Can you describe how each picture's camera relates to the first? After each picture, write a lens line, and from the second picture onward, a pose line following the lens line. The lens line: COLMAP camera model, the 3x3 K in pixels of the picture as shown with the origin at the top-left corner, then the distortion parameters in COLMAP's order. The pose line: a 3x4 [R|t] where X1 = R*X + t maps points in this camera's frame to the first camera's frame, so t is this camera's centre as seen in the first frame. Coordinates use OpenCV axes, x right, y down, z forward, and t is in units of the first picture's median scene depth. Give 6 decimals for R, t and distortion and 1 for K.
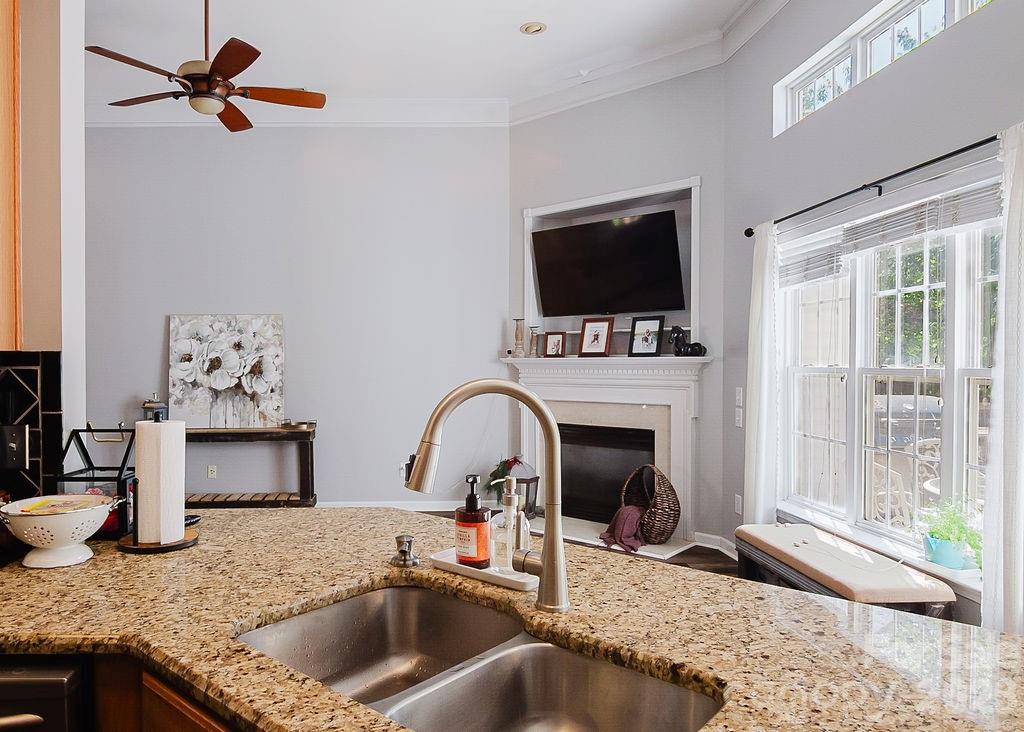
lens RADIAL K [[693.4, 0, 512.0], [0, 693.4, 366.0], [0, 0, 1]] dist [0.001347, -0.001977]
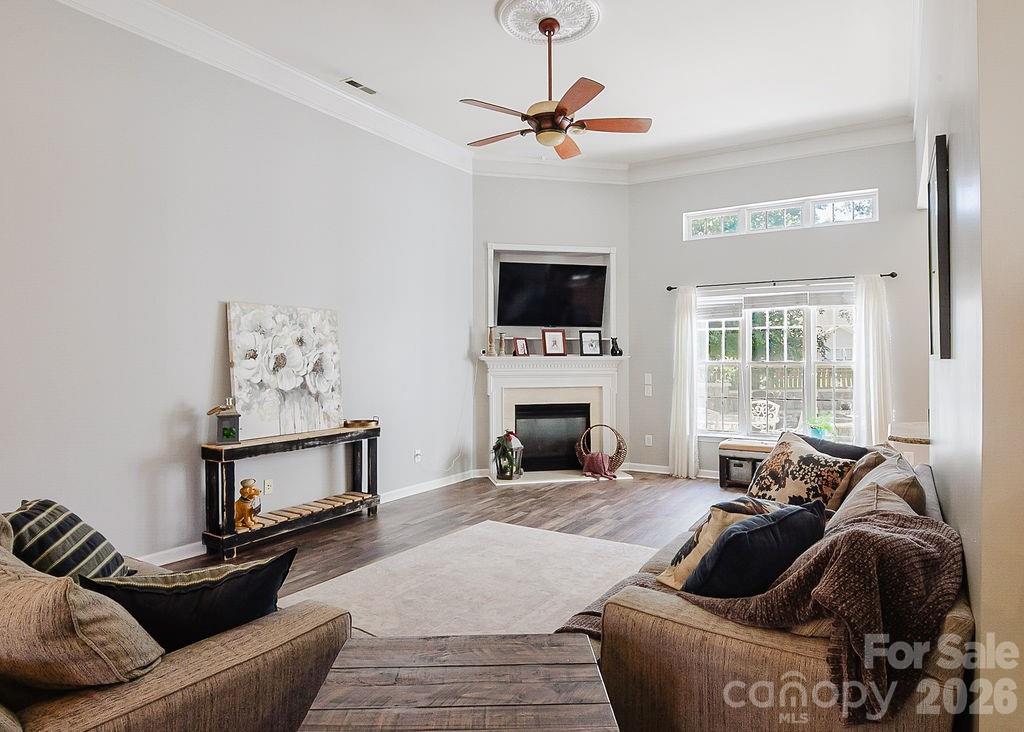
lens RADIAL K [[618.7, 0, 514.5], [0, 618.7, 353.5], [0, 0, 1]] dist [-0.001721, -0.000355]
pose [[0.557191, 0.009832, 0.830326, -0.929514], [0.008260, 0.999815, -0.017382, 0.003078], [-0.830343, 0.016544, 0.557007, 0.324289]]
